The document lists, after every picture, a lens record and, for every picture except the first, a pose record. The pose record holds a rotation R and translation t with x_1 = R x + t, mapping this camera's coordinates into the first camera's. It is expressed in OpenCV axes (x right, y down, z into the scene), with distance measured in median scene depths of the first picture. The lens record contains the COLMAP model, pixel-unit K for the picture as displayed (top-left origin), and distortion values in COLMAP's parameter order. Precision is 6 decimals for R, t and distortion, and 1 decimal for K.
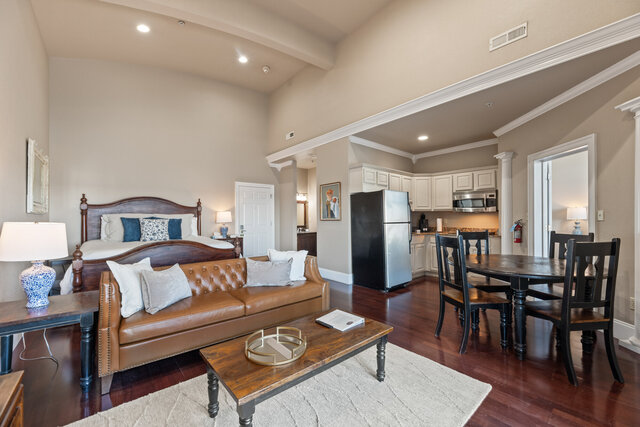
lens RADIAL K [[258.8, 0, 321.2], [0, 258.8, 217.4], [0, 0, 1]] dist [-0.000418, -0.000222]
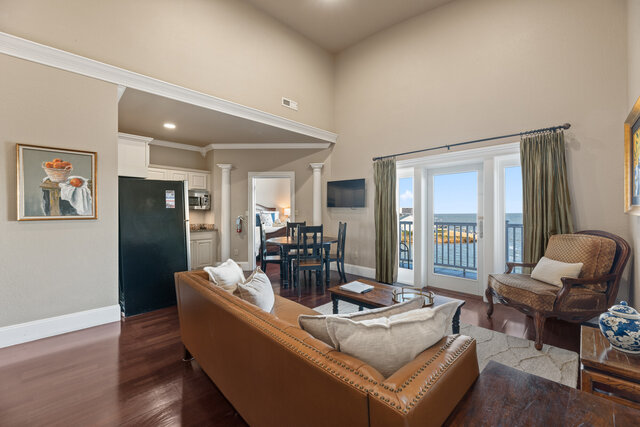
lens RADIAL K [[258.8, 0, 321.2], [0, 258.8, 217.4], [0, 0, 1]] dist [-0.000418, -0.000222]
pose [[-0.073625, -0.008013, 0.997254, -0.549698], [0.004434, 0.999955, 0.008362, 0.005221], [-0.997276, 0.005037, -0.073586, 0.551658]]
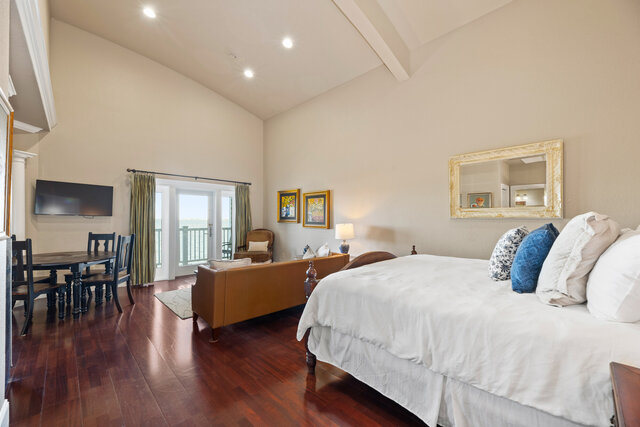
lens RADIAL K [[258.8, 0, 321.2], [0, 258.8, 217.4], [0, 0, 1]] dist [-0.000418, -0.000222]
pose [[-0.997489, 0.007216, -0.070451, -0.286785], [0.007774, 0.999940, -0.007659, -0.005961], [0.070392, -0.008187, -0.997486, 1.305058]]
